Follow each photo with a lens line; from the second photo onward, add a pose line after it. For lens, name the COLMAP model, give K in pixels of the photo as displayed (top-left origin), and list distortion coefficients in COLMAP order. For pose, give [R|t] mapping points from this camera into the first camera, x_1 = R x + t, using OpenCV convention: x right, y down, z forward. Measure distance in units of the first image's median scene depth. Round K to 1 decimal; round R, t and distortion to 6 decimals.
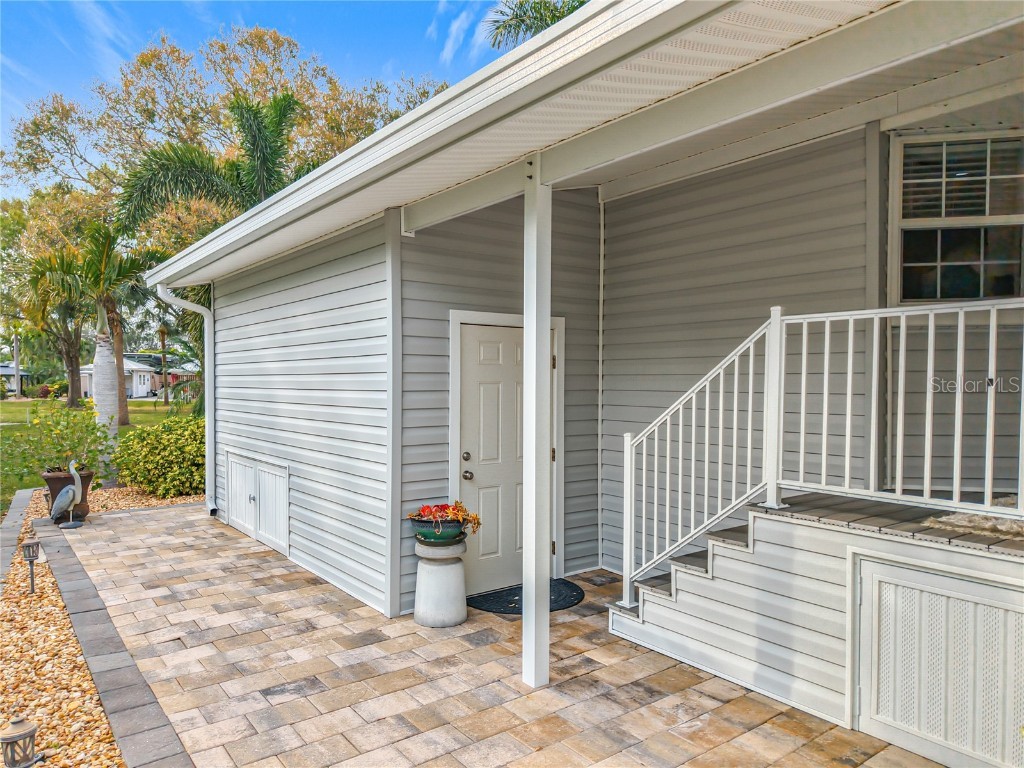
lens RADIAL K [[698.7, 0, 510.3], [0, 698.7, 385.1], [0, 0, 1]] dist [0.038911, -0.039500]
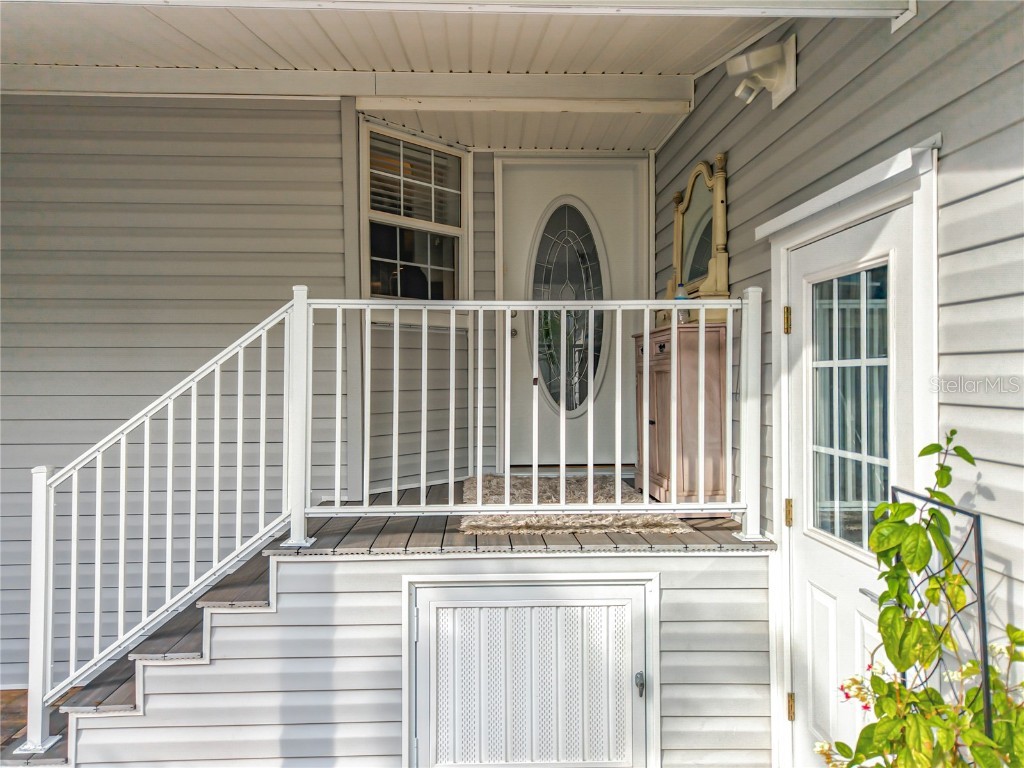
lens RADIAL K [[698.7, 0, 499.1], [0, 698.7, 364.9], [0, 0, 1]] dist [0.038911, -0.039500]
pose [[0.572559, 0.011889, 0.819777, -0.127472], [0.008014, 0.999766, -0.020097, -0.006083], [-0.819824, 0.018076, 0.572330, 0.353190]]
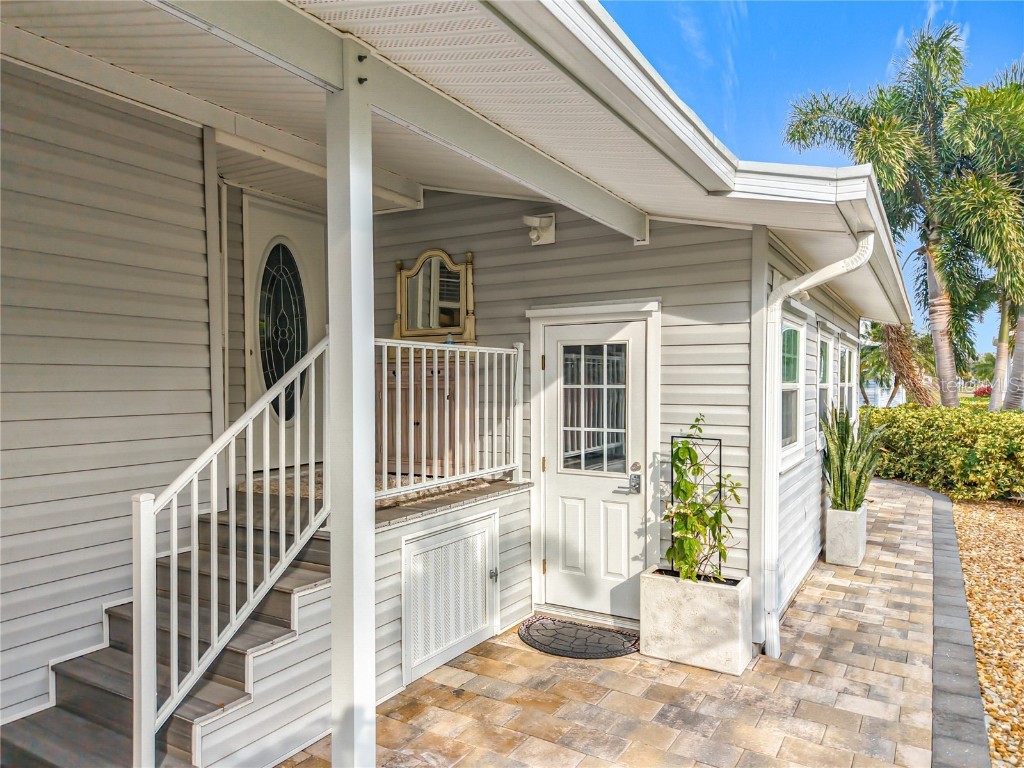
lens RADIAL K [[698.7, 0, 514.2], [0, 698.7, 385.8], [0, 0, 1]] dist [0.038911, -0.039500]
pose [[-0.383258, -0.005753, 0.923623, -0.578503], [0.005374, 0.999950, 0.008458, -0.030220], [-0.923626, 0.008206, -0.383208, 1.072951]]
